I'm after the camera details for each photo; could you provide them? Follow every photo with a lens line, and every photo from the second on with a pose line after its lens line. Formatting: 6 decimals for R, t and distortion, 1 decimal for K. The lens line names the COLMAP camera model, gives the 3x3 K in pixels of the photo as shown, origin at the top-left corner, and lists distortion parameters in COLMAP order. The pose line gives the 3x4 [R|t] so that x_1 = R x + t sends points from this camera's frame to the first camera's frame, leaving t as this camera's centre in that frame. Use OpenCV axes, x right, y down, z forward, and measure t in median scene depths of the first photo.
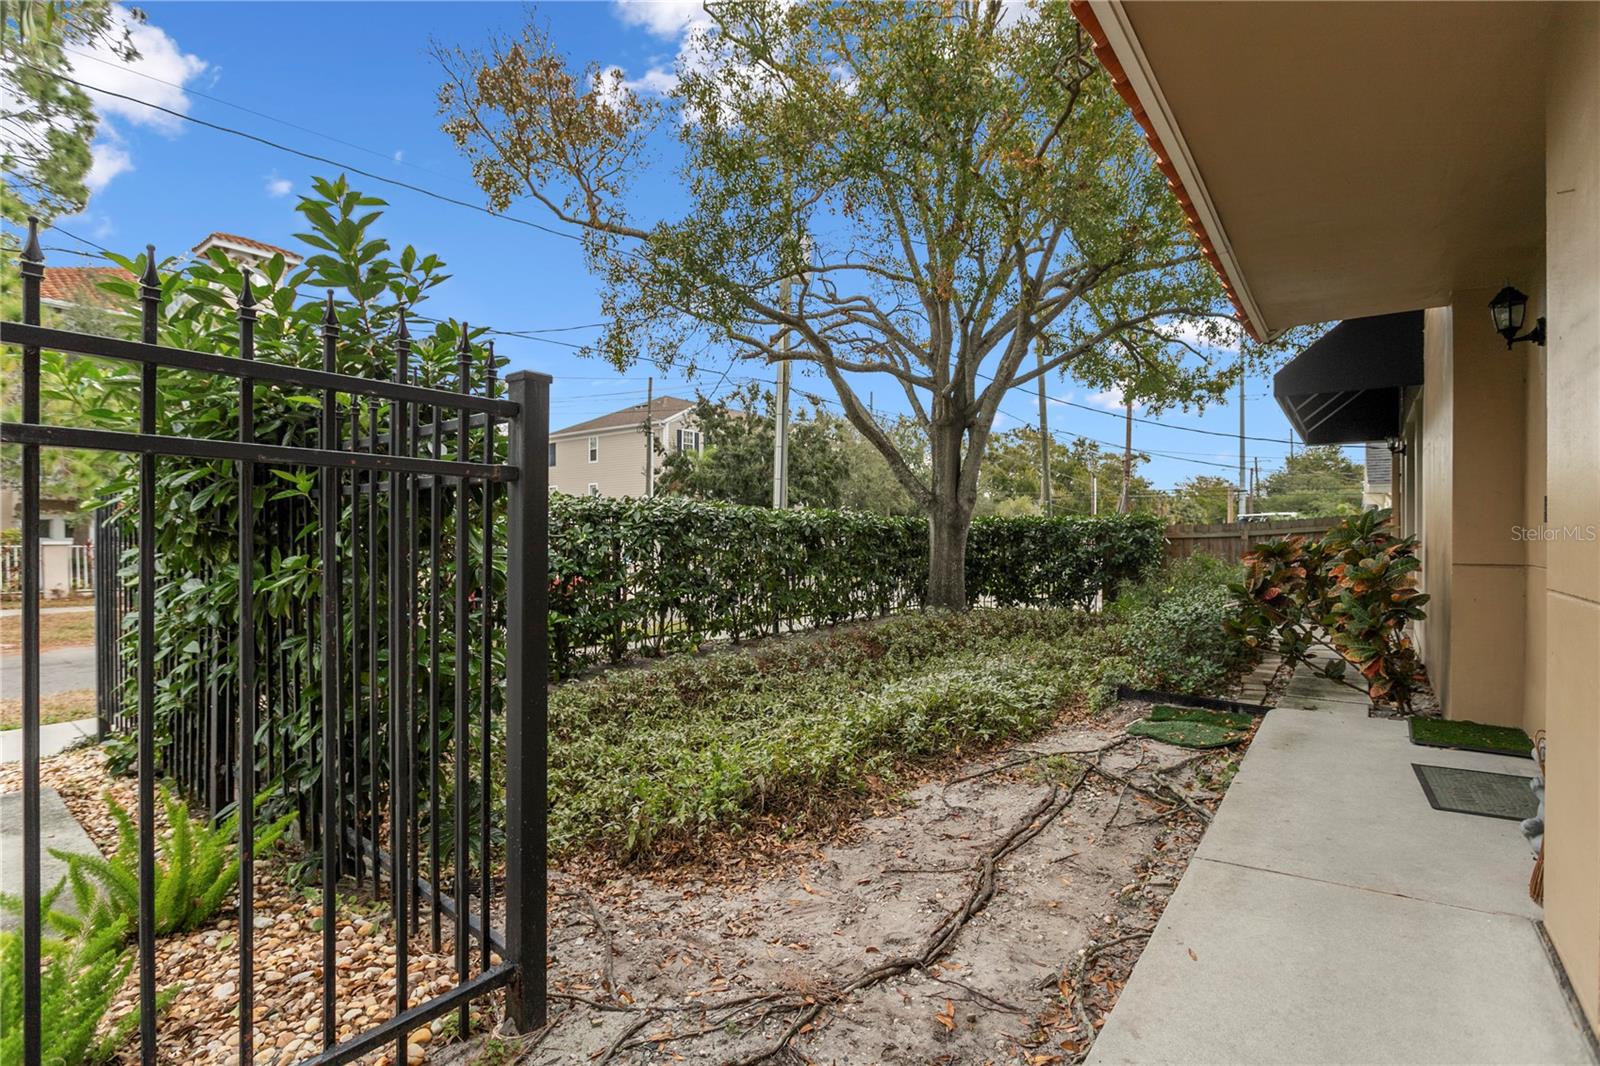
lens RADIAL K [[760.5, 0, 789.1], [0, 760.5, 532.1], [0, 0, 1]] dist [-0.010626, 0.002773]
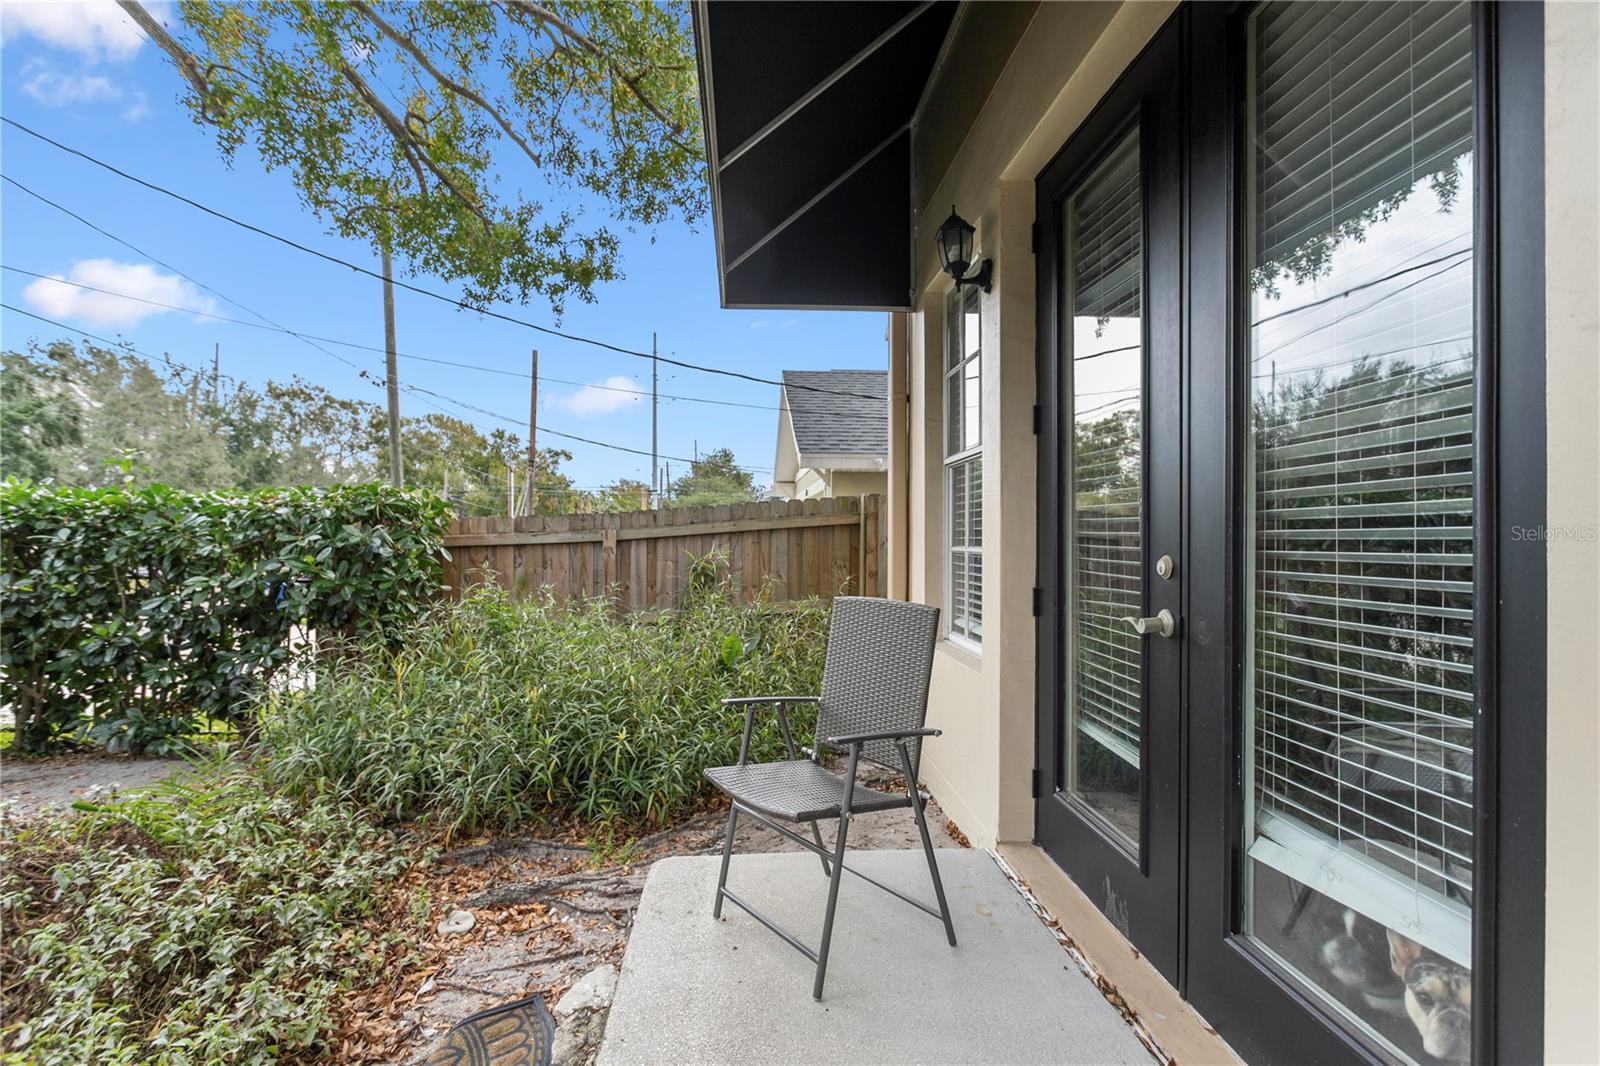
lens RADIAL K [[760.5, 0, 789.1], [0, 760.5, 532.1], [0, 0, 1]] dist [-0.010626, 0.002773]
pose [[0.759869, -0.000557, 0.650076, 0.306672], [0.000912, 1.000000, -0.000210, -0.000237], [-0.650076, 0.000752, 0.759869, 0.460463]]
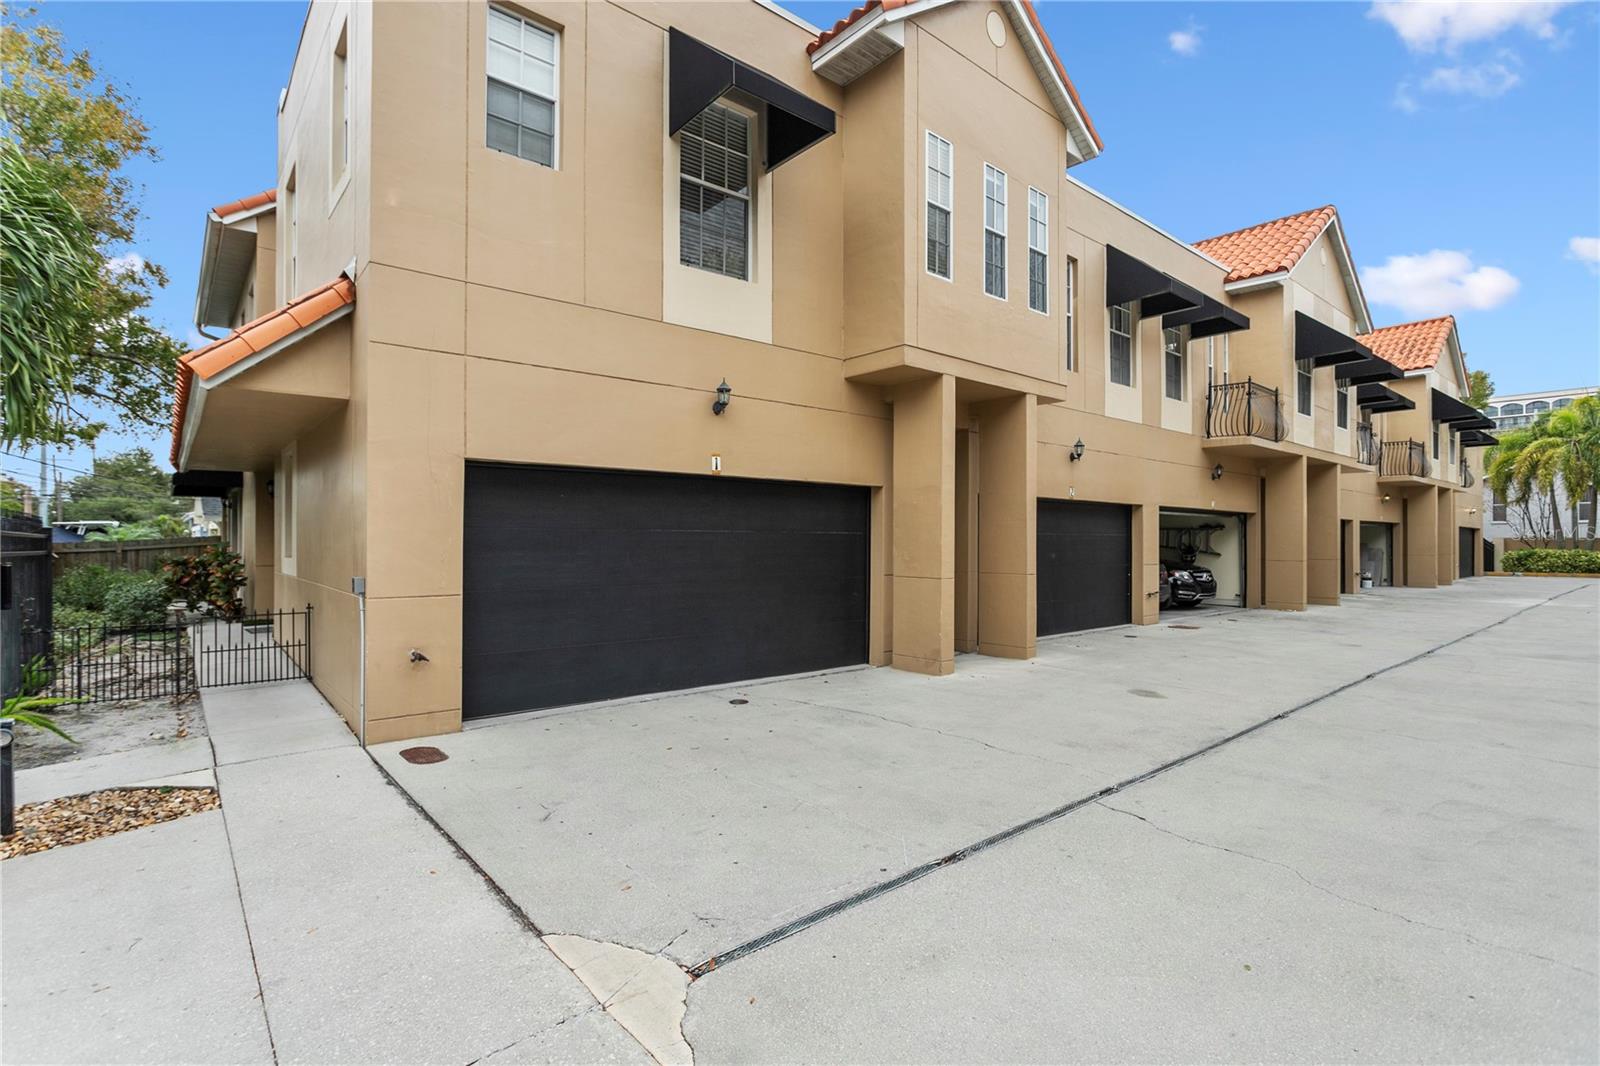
lens RADIAL K [[760.5, 0, 789.1], [0, 760.5, 532.1], [0, 0, 1]] dist [-0.010626, 0.002773]
pose [[0.228142, 0.006854, 0.973604, -0.416475], [-0.005032, 0.999970, -0.005860, -0.022720], [-0.973615, -0.003562, 0.228169, -0.464668]]
